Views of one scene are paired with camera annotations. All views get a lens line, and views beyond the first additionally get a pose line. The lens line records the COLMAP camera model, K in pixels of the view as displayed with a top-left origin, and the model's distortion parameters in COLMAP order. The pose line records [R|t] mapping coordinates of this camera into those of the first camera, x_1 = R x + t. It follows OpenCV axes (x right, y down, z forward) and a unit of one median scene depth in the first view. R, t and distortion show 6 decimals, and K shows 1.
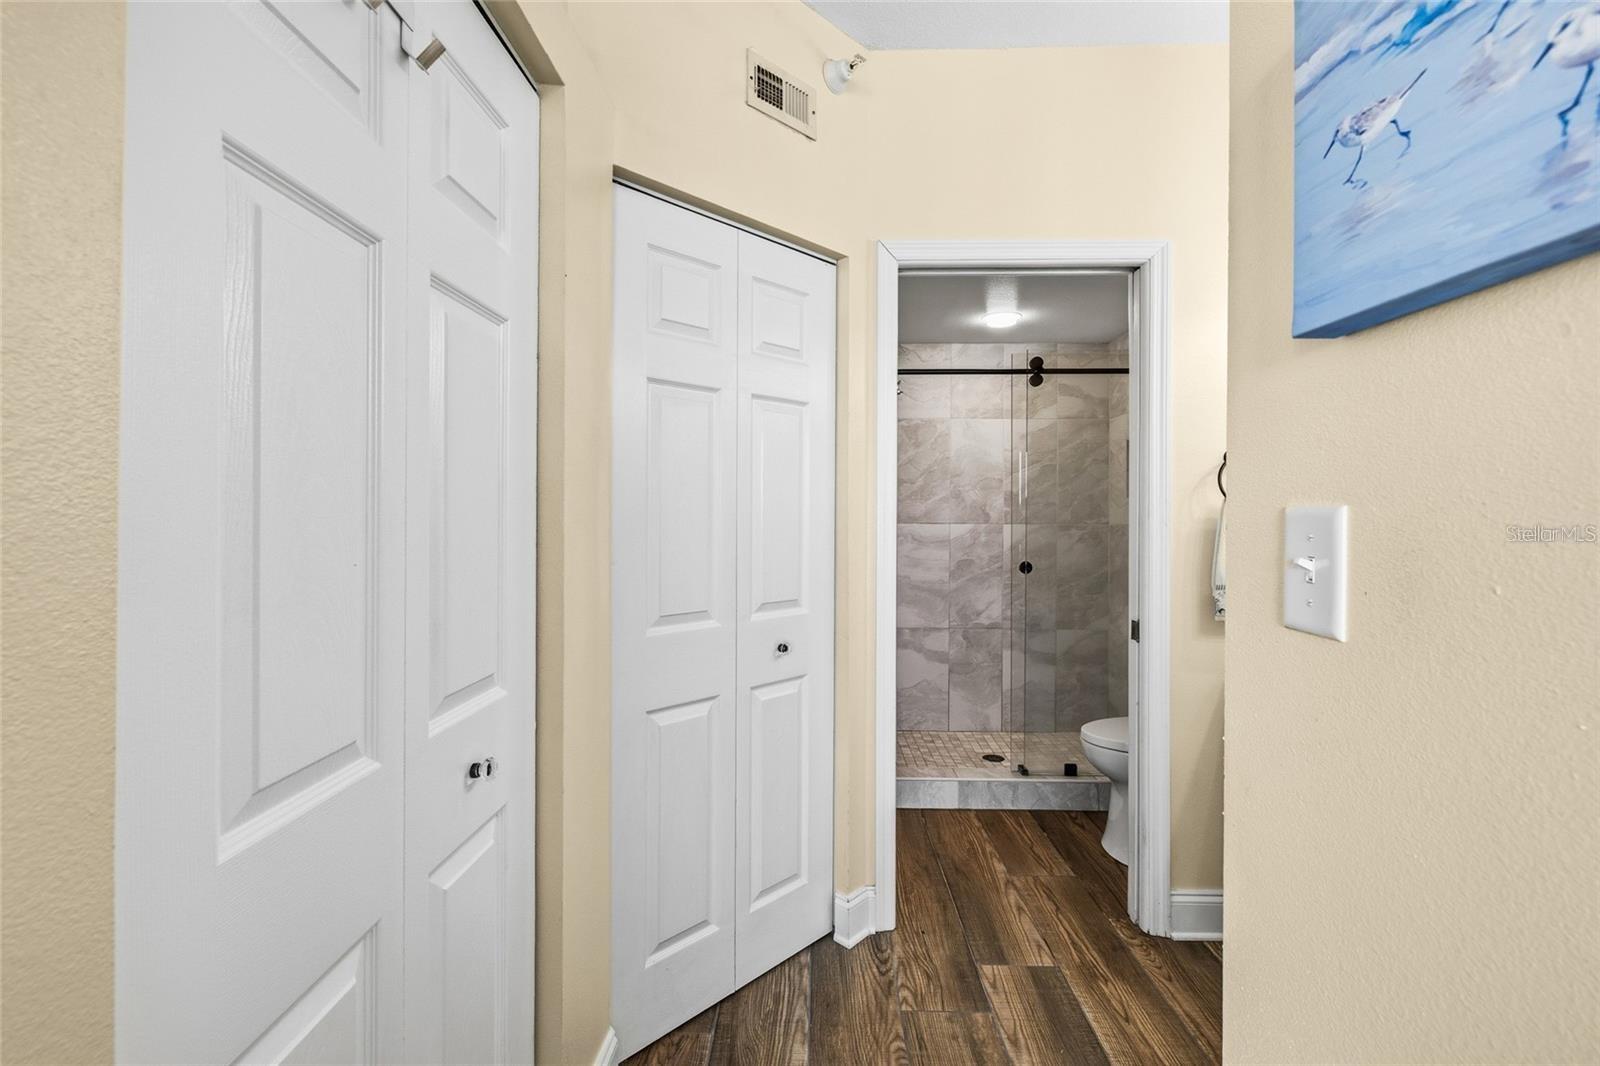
lens RADIAL K [[673.1, 0, 799.6], [0, 673.1, 520.6], [0, 0, 1]] dist [-0.000756, 0.000076]
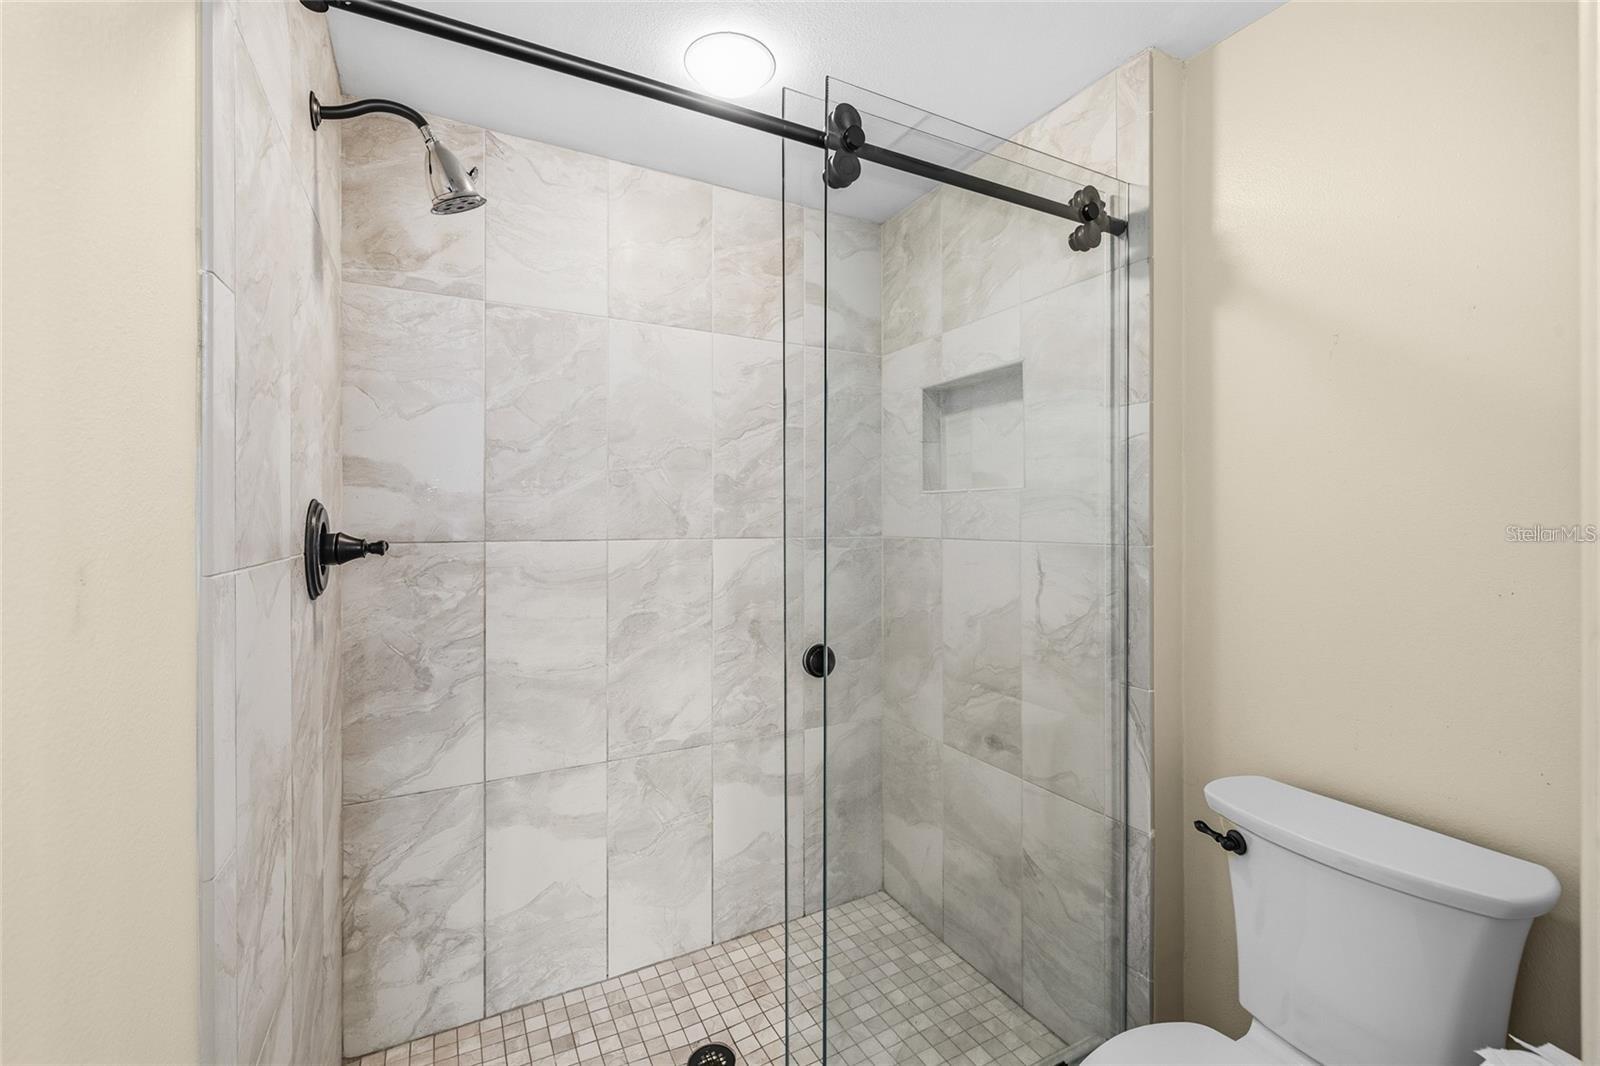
lens RADIAL K [[673.1, 0, 797.0], [0, 673.1, 520.2], [0, 0, 1]] dist [-0.000756, 0.000076]
pose [[0.871090, -0.005011, 0.491098, 0.107555], [0.006749, 0.999976, -0.001768, -0.007623], [-0.491077, 0.004854, 0.871103, 0.523933]]
